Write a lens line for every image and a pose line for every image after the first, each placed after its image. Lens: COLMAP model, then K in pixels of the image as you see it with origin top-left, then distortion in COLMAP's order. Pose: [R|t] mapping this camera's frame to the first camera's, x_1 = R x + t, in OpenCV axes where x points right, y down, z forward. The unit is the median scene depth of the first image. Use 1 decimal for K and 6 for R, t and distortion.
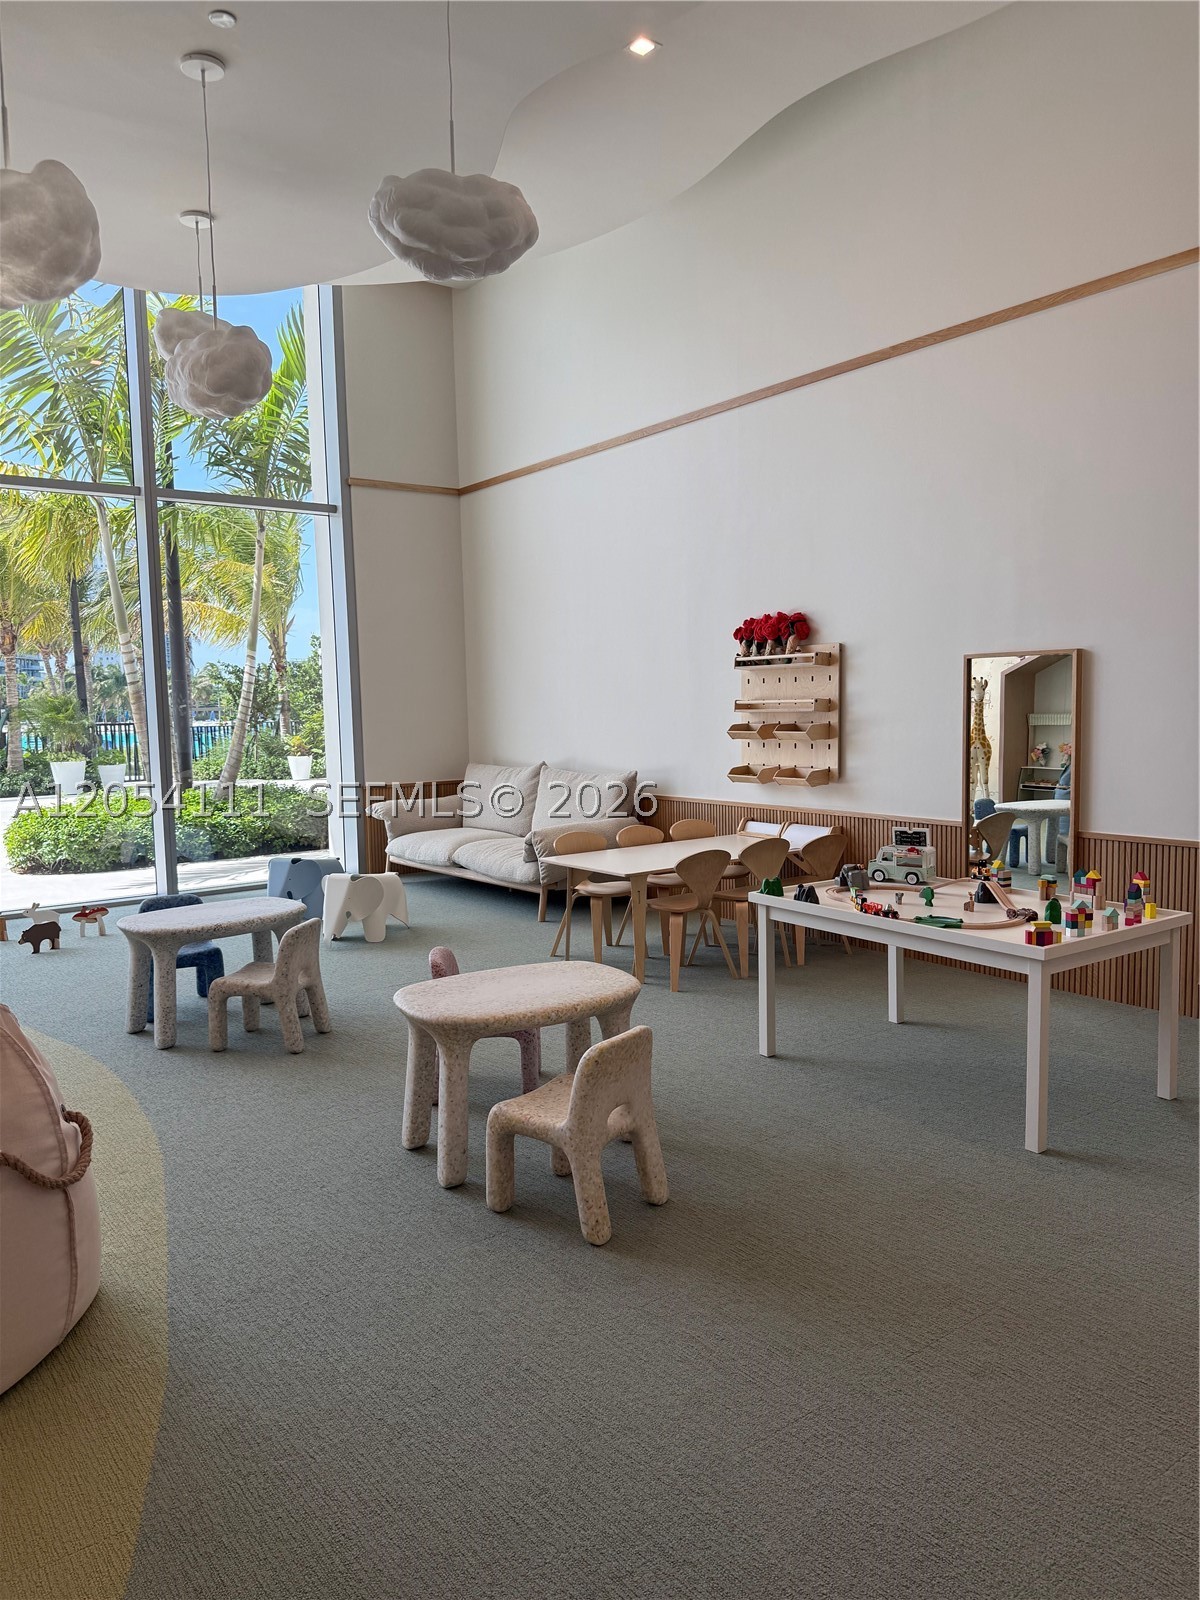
lens RADIAL K [[1118.1, 0, 600.8], [0, 1118.1, 802.1], [0, 0, 1]] dist [0.056201, -0.076587]
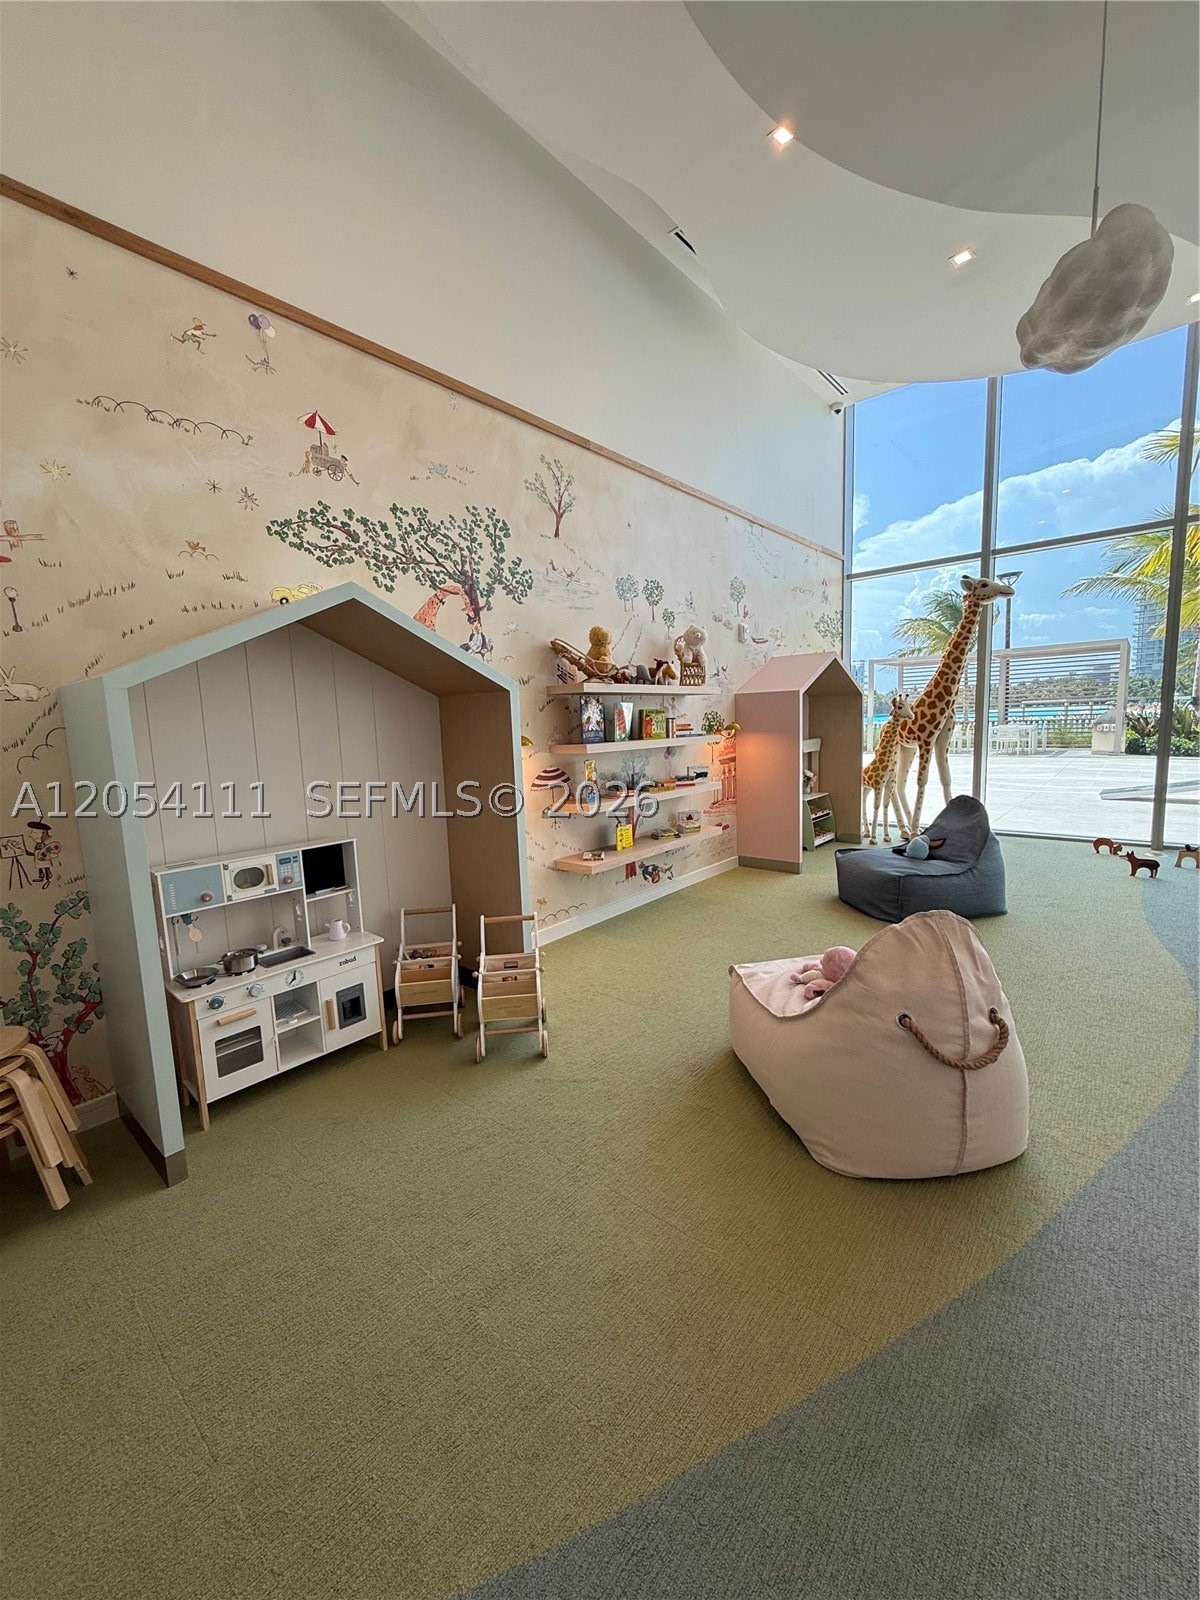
lens RADIAL K [[636.3, 0, 599.2], [0, 636.3, 796.9], [0, 0, 1]] dist [0.000096, 0.000112]
pose [[0.207522, 0.132280, -0.969245, 0.113819], [-0.053294, 0.990872, 0.123821, -0.041661], [0.976777, 0.025959, 0.212678, 0.423299]]
